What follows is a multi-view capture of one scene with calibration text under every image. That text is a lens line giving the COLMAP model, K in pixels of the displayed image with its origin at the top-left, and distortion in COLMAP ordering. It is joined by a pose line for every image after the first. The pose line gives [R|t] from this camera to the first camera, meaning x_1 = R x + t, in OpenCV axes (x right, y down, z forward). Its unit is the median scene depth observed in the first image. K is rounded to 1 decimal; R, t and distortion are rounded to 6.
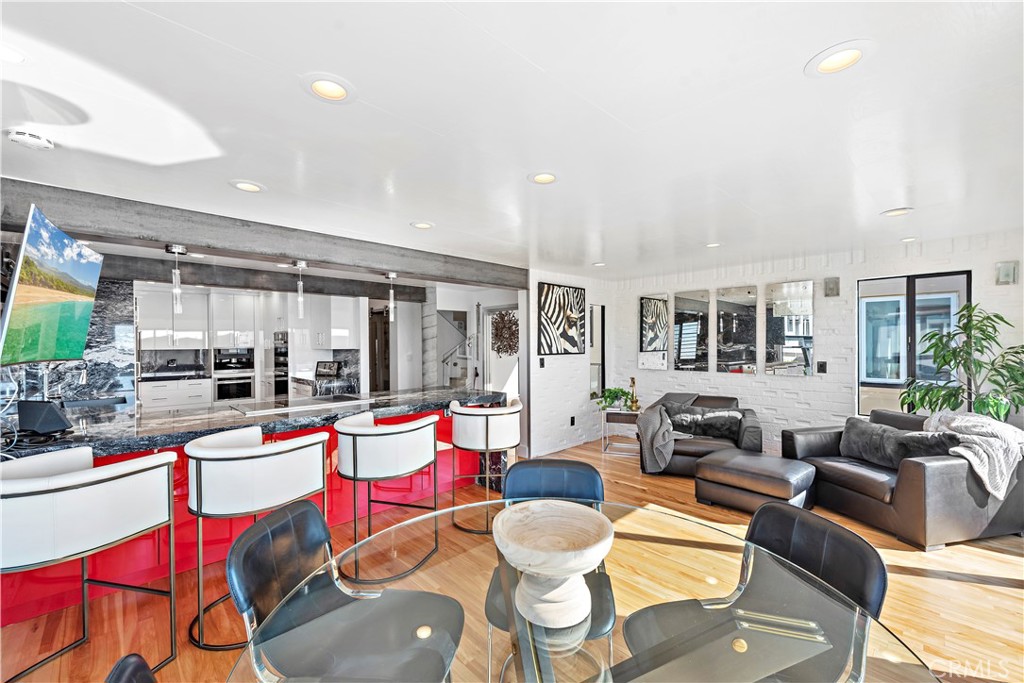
lens RADIAL K [[415.1, 0, 520.3], [0, 415.1, 345.2], [0, 0, 1]] dist [0.001290, 0.000060]
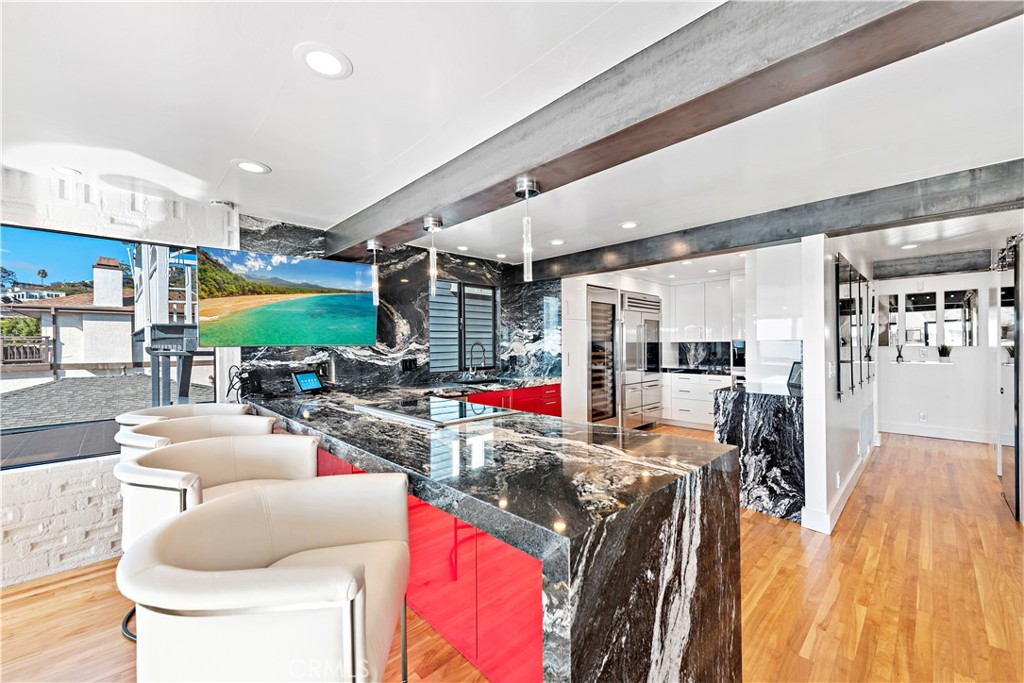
lens RADIAL K [[398.6, 0, 514.2], [0, 398.6, 343.5], [0, 0, 1]] dist [0.012405, -0.000808]
pose [[0.007487, 0.004017, -0.999964, 0.117784], [0.003049, 0.999987, 0.004040, 0.011014], [0.999967, -0.003079, 0.007474, 0.710013]]
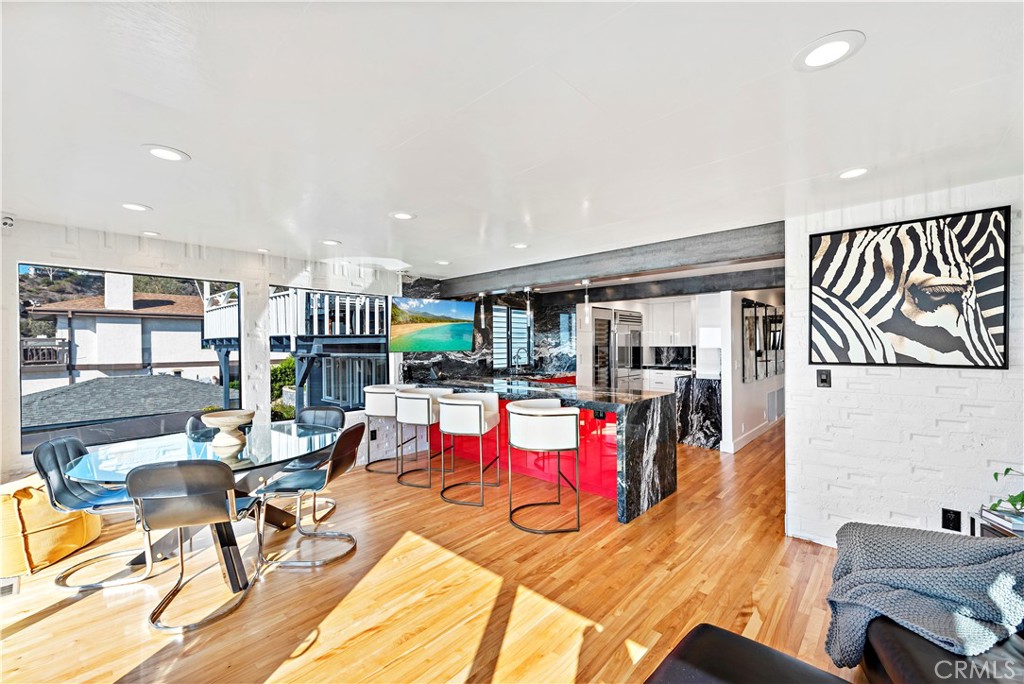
lens RADIAL K [[415.6, 0, 513.4], [0, 415.6, 343.3], [0, 0, 1]] dist [0.004504, 0.000332]
pose [[0.066388, 0.003424, -0.997788, 0.560425], [0.002084, 0.999991, 0.003570, -0.007069], [0.997792, -0.002317, 0.066380, 0.530286]]
